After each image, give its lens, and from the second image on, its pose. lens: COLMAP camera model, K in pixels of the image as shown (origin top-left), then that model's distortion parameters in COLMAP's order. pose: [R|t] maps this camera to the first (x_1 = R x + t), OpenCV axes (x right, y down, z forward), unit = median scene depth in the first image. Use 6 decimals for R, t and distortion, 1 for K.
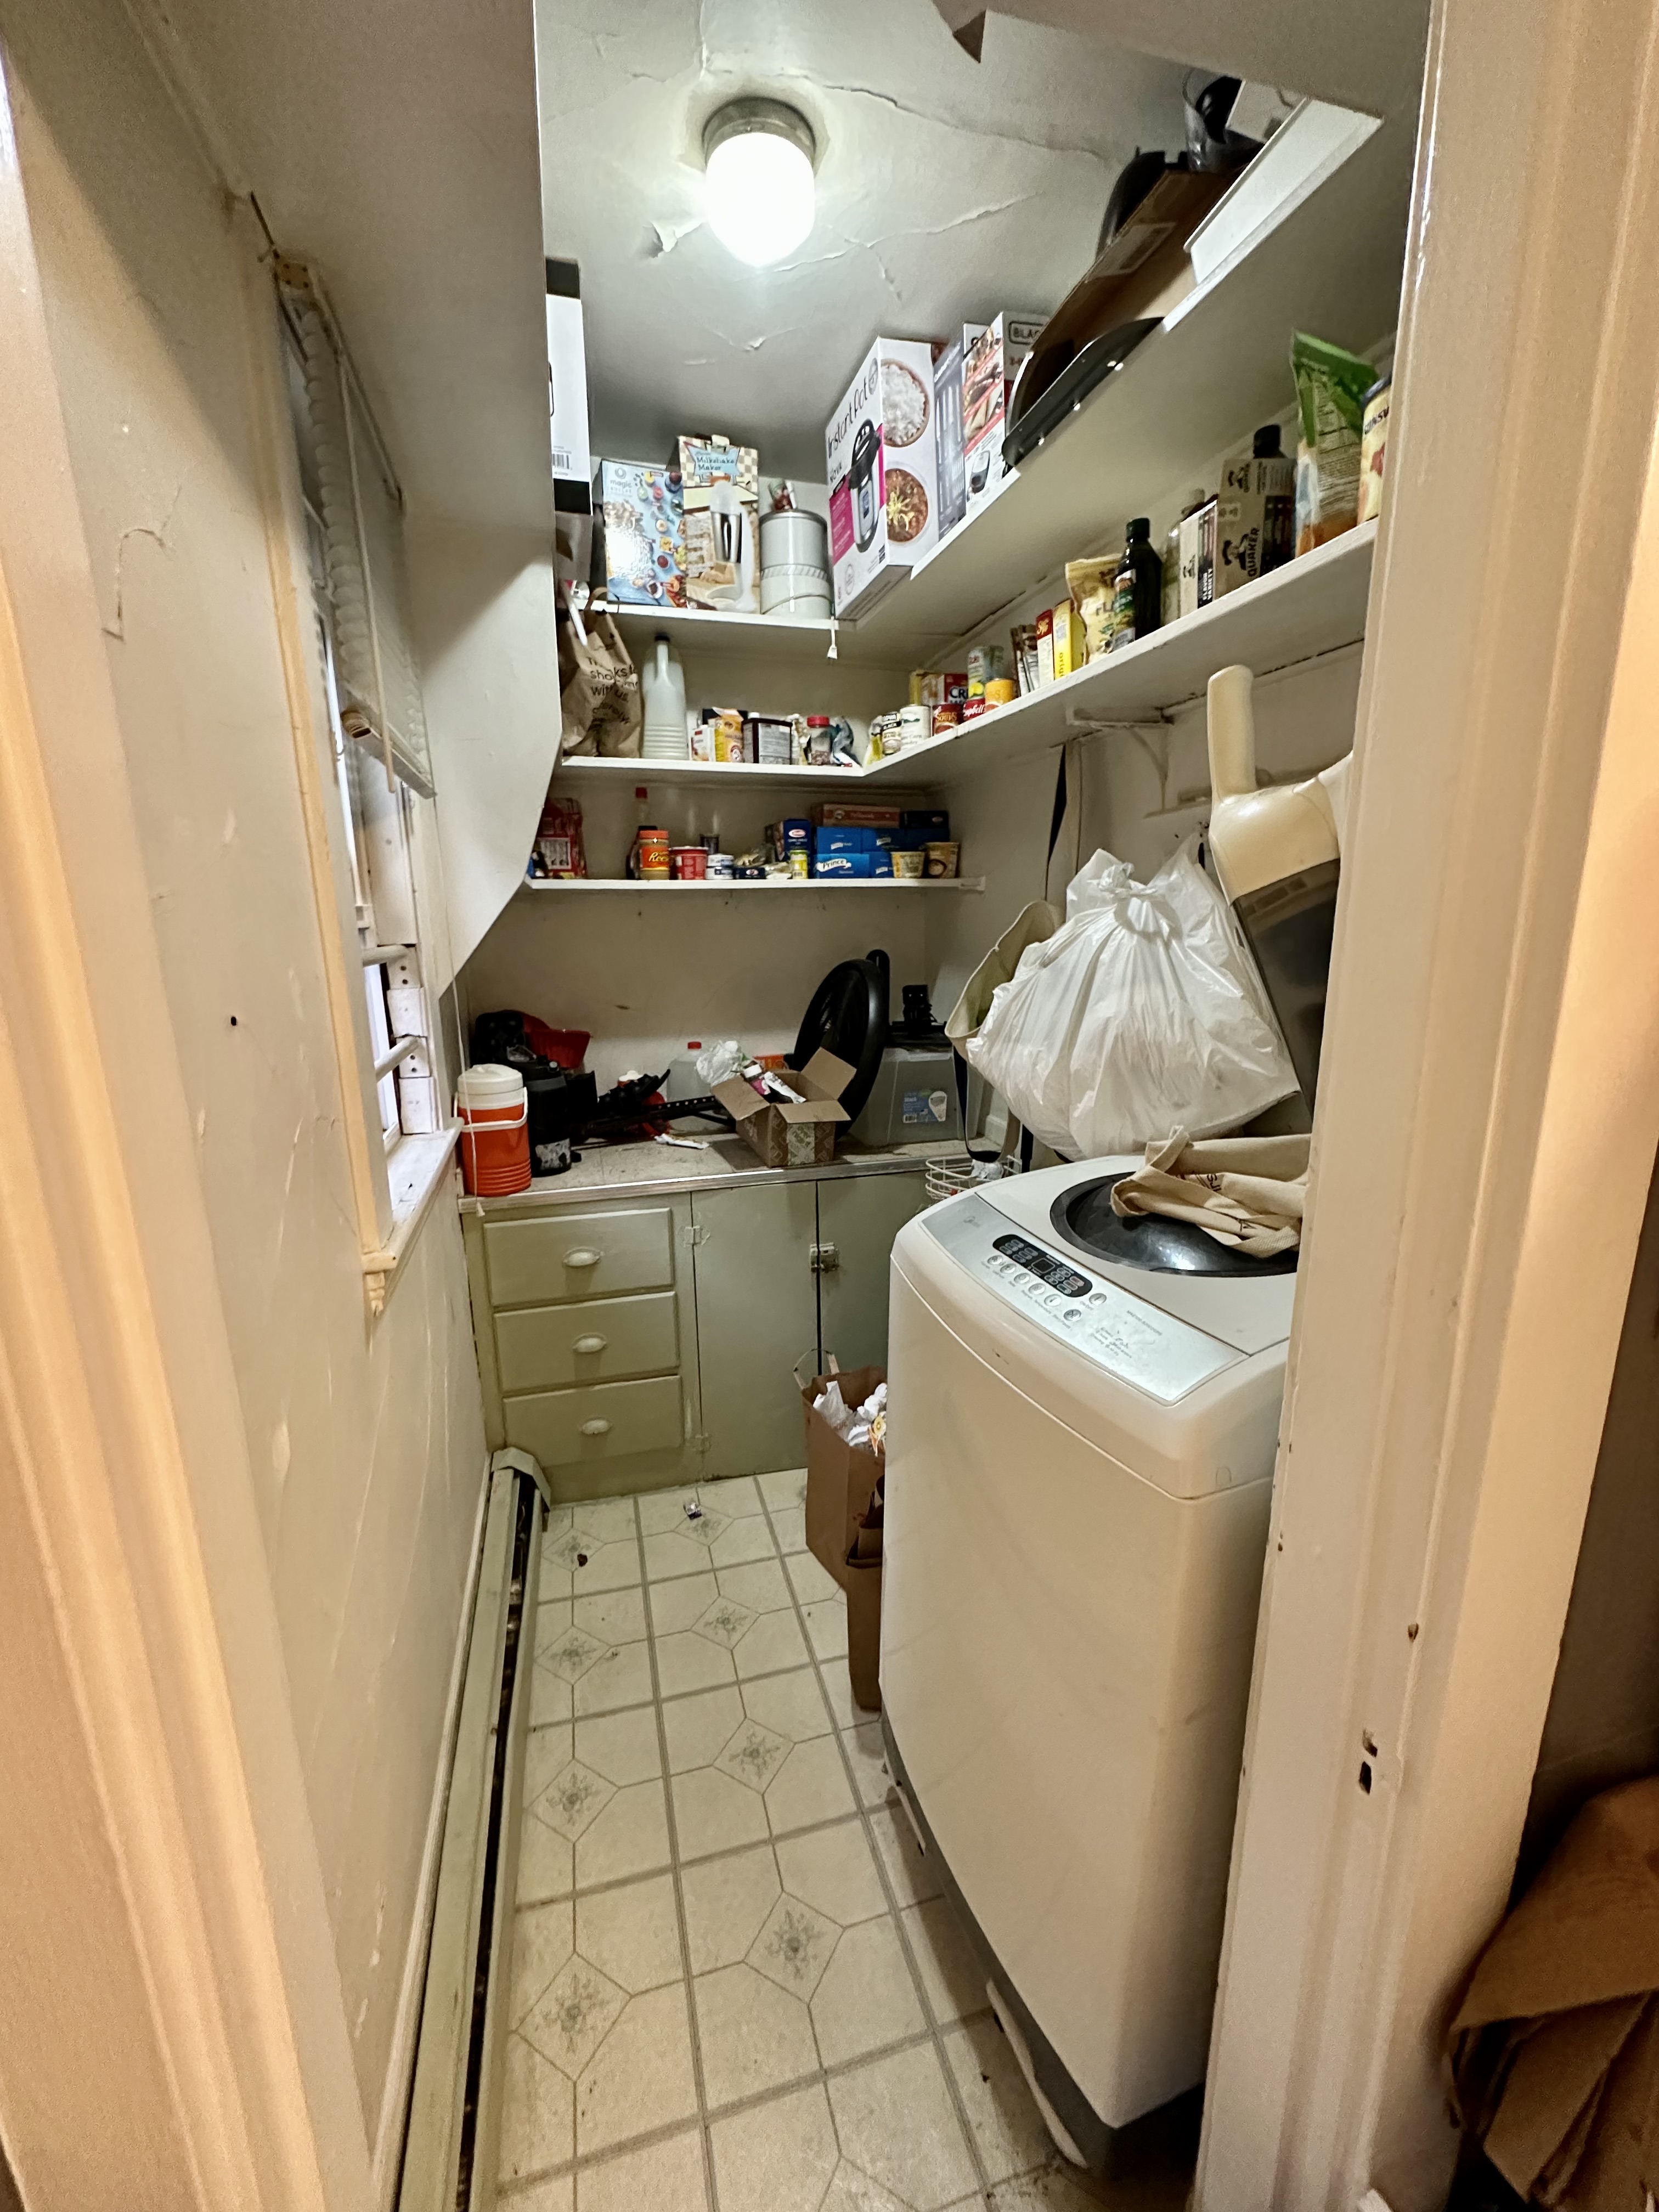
lens RADIAL K [[879.0, 0, 821.2], [0, 879.0, 1102.3], [0, 0, 1]] dist [-0.004611, 0.000478]
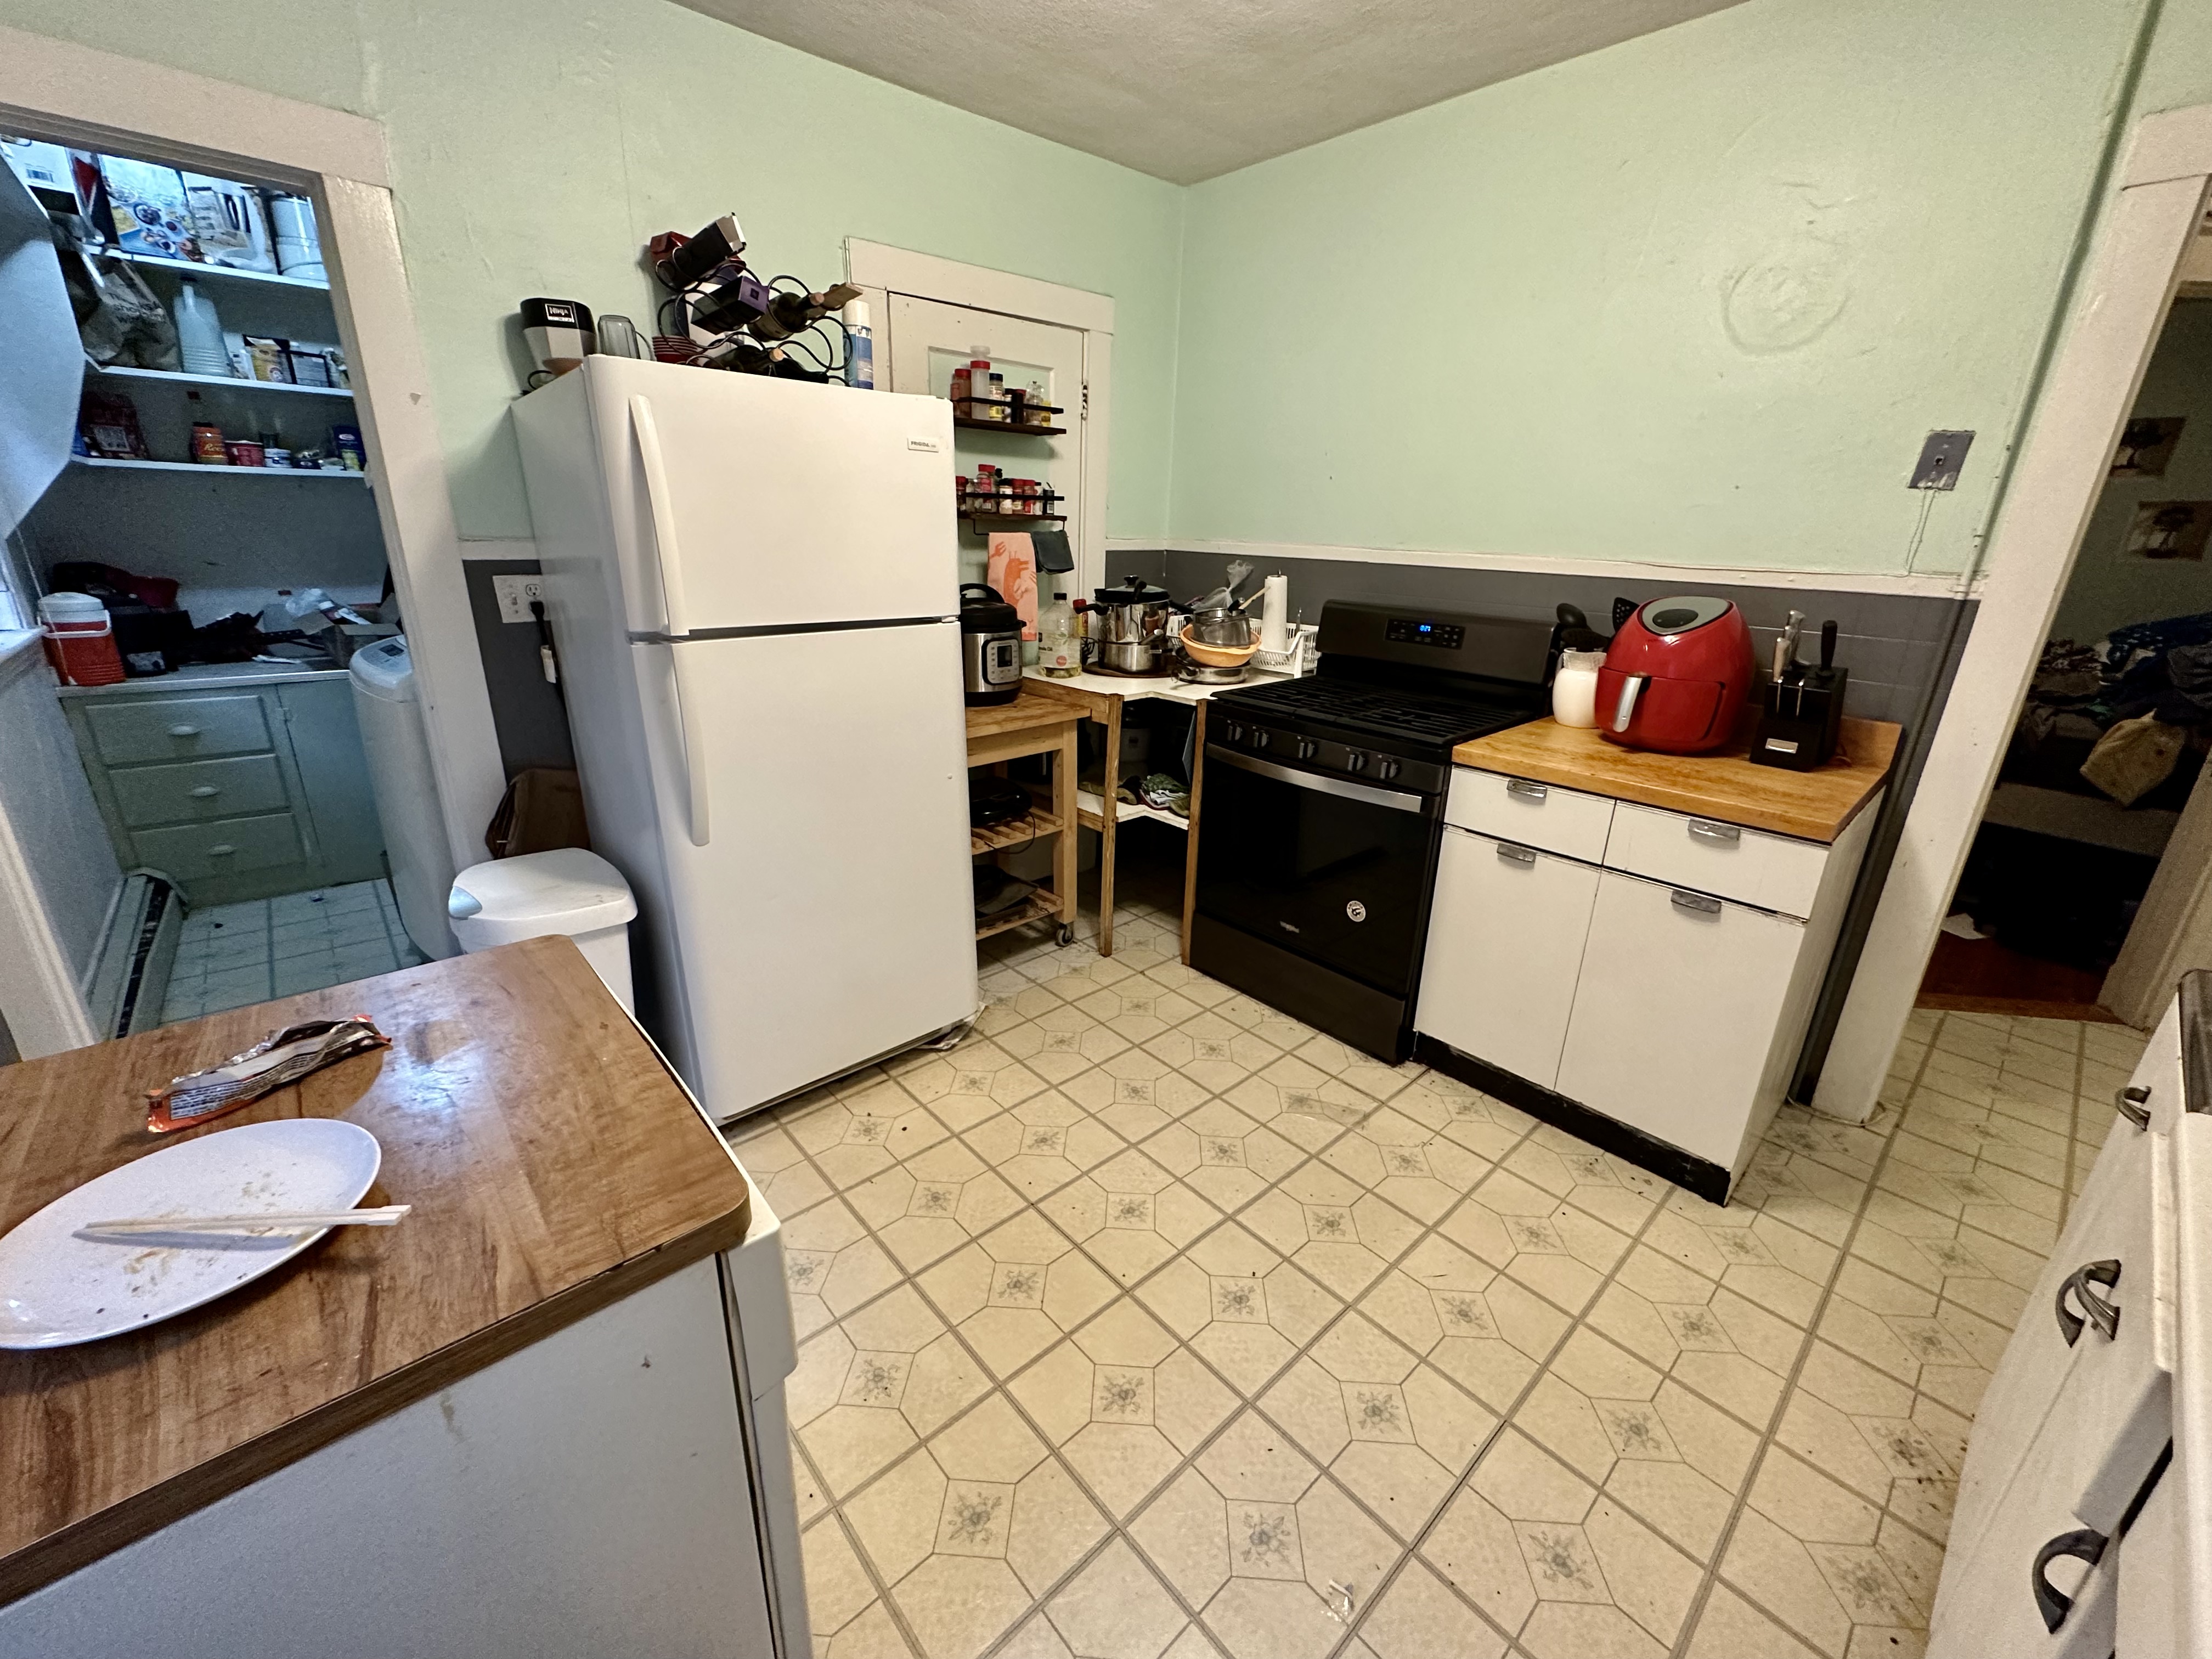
lens RADIAL K [[879.0, 0, 1102.0], [0, 879.0, 827.4], [0, 0, 1]] dist [-0.004611, 0.000478]
pose [[0.896944, -0.103086, 0.429958, 0.436269], [0.052605, 0.990414, 0.127721, 0.221876], [-0.439003, -0.091941, 0.893769, -0.945411]]
